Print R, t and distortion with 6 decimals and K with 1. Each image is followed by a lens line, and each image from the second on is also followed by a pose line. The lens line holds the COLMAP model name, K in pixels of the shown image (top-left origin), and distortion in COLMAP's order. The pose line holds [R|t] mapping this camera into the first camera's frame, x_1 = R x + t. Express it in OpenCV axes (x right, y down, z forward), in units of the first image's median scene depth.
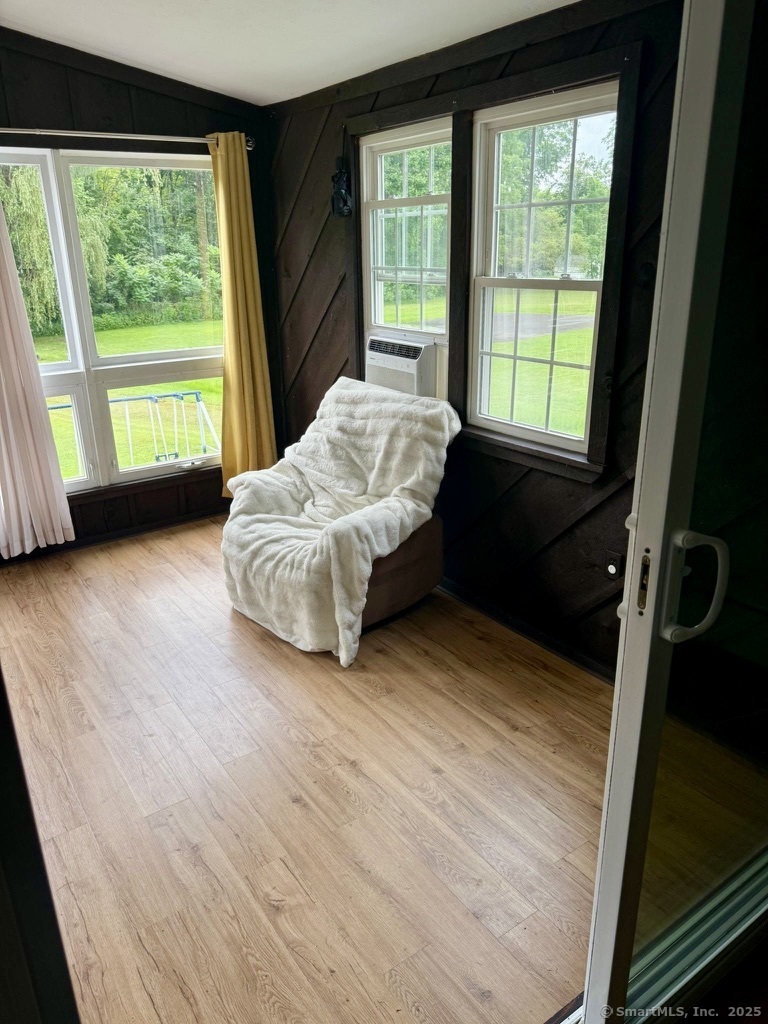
lens RADIAL K [[745.1, 0, 389.0], [0, 745.1, 509.0], [0, 0, 1]] dist [0.010220, -0.002326]
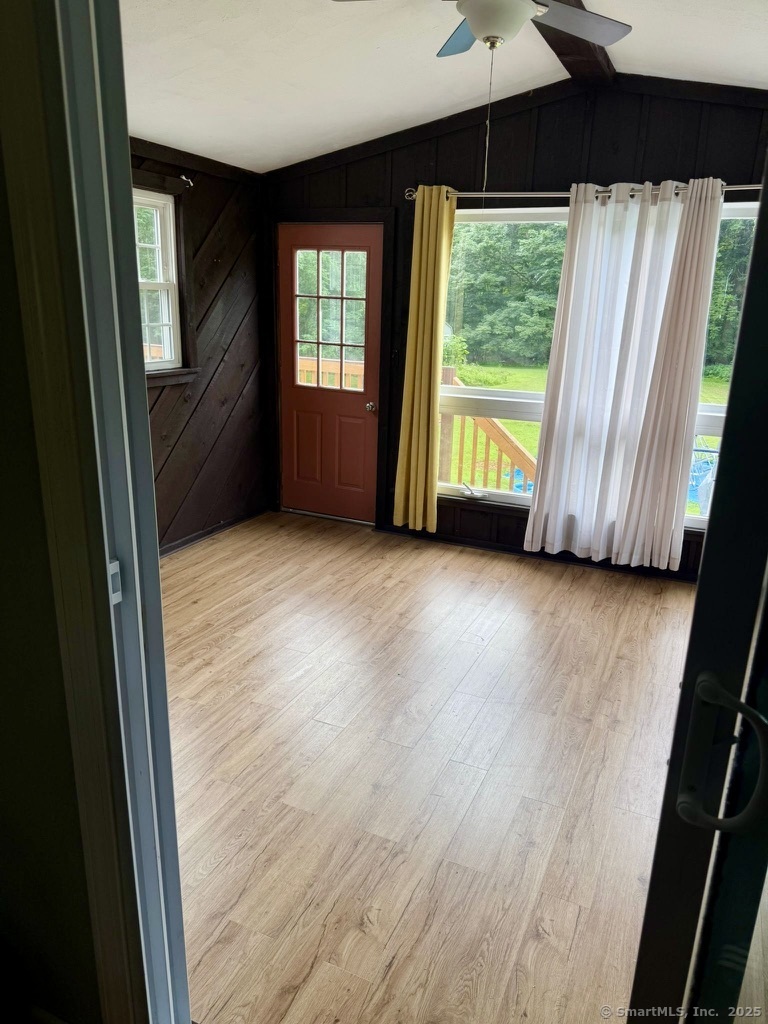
lens RADIAL K [[745.1, 0, 390.5], [0, 745.1, 517.3], [0, 0, 1]] dist [0.010220, -0.002326]
pose [[0.506931, 0.284430, -0.813708, 0.412359], [-0.327403, 0.936782, 0.123482, -0.054507], [0.797389, 0.203813, 0.568007, 0.150882]]
